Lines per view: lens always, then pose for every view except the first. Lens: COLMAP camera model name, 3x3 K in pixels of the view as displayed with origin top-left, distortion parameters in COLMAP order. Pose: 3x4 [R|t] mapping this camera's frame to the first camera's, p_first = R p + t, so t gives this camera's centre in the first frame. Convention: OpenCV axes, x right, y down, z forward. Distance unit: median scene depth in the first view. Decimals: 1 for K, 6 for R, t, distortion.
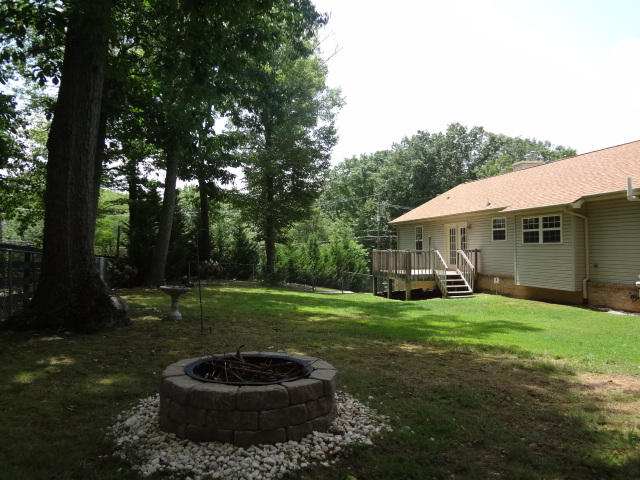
lens RADIAL K [[477.6, 0, 323.8], [0, 477.6, 241.0], [0, 0, 1]] dist [-0.032982, -0.010632]
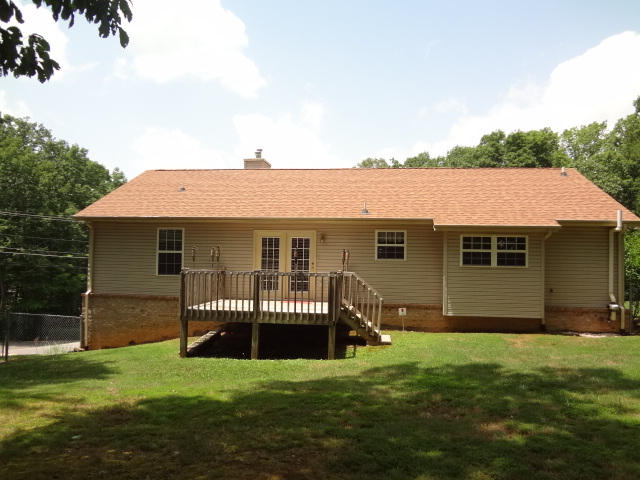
lens RADIAL K [[477.6, 0, 323.8], [0, 477.6, 241.0], [0, 0, 1]] dist [-0.032982, -0.010632]
pose [[0.358432, 0.049935, 0.932220, -0.476820], [-0.035281, 0.998580, -0.039924, 0.004193], [-0.932889, -0.018580, 0.359684, 0.970772]]
